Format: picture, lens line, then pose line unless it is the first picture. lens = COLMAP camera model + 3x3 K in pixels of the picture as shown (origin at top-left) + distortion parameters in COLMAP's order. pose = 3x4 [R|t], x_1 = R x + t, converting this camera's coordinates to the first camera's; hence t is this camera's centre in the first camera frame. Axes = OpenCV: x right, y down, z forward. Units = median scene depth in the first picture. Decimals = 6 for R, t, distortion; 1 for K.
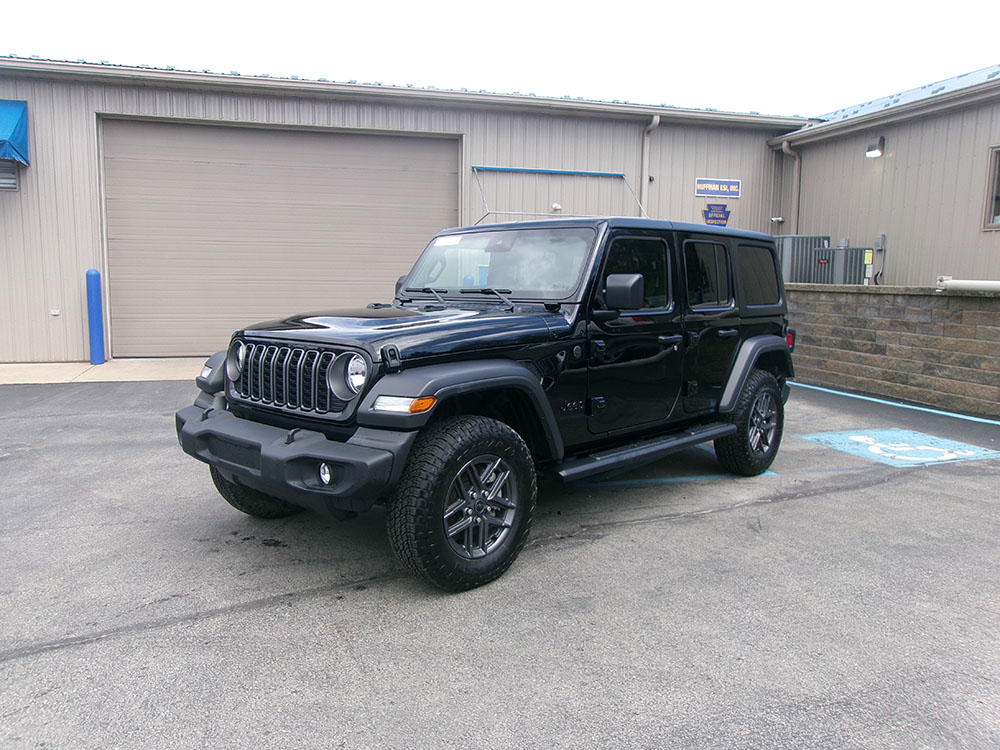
lens RADIAL K [[775.2, 0, 496.1], [0, 775.2, 377.4], [0, 0, 1]] dist [-0.025734, 0.042445]
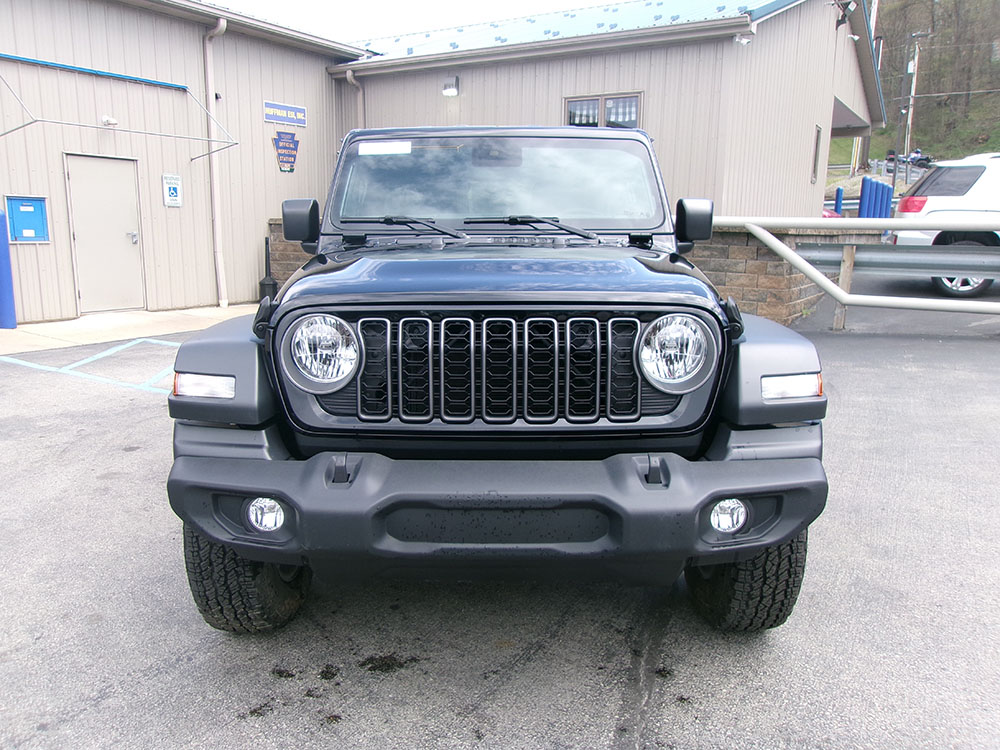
lens RADIAL K [[775.2, 0, 498.9], [0, 775.2, 375.5], [0, 0, 1]] dist [-0.025734, 0.042445]
pose [[0.734157, -0.134668, 0.665491, -0.223629], [0.086538, 0.990699, 0.105010, -0.019240], [-0.673443, -0.019504, 0.738982, 0.202466]]
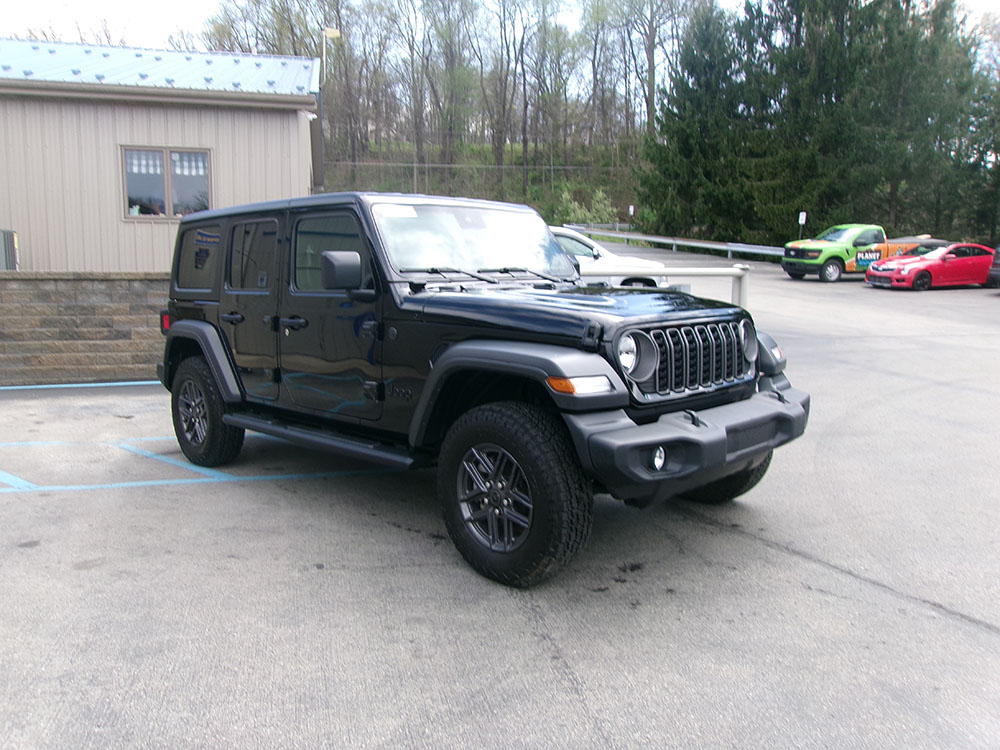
lens RADIAL K [[775.2, 0, 496.1], [0, 775.2, 369.4], [0, 0, 1]] dist [-0.025734, 0.042445]
pose [[0.046749, -0.129944, 0.990419, -0.426924], [0.129262, 0.983953, 0.122995, -0.046842], [-0.990508, 0.122273, 0.062796, 0.412282]]
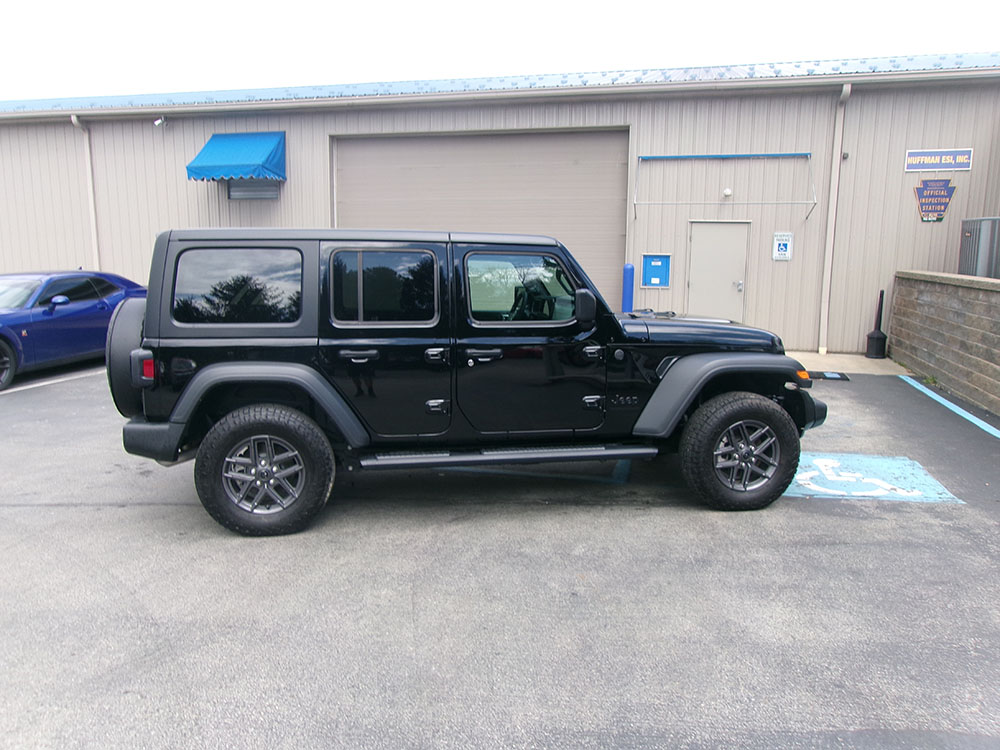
lens RADIAL K [[775.2, 0, 491.7], [0, 775.2, 380.8], [0, 0, 1]] dist [-0.025734, 0.042445]
pose [[0.873636, 0.074467, -0.480847, 0.367448], [-0.056237, 0.997050, 0.052233, -0.026424], [0.483318, -0.018591, 0.875247, 0.021712]]
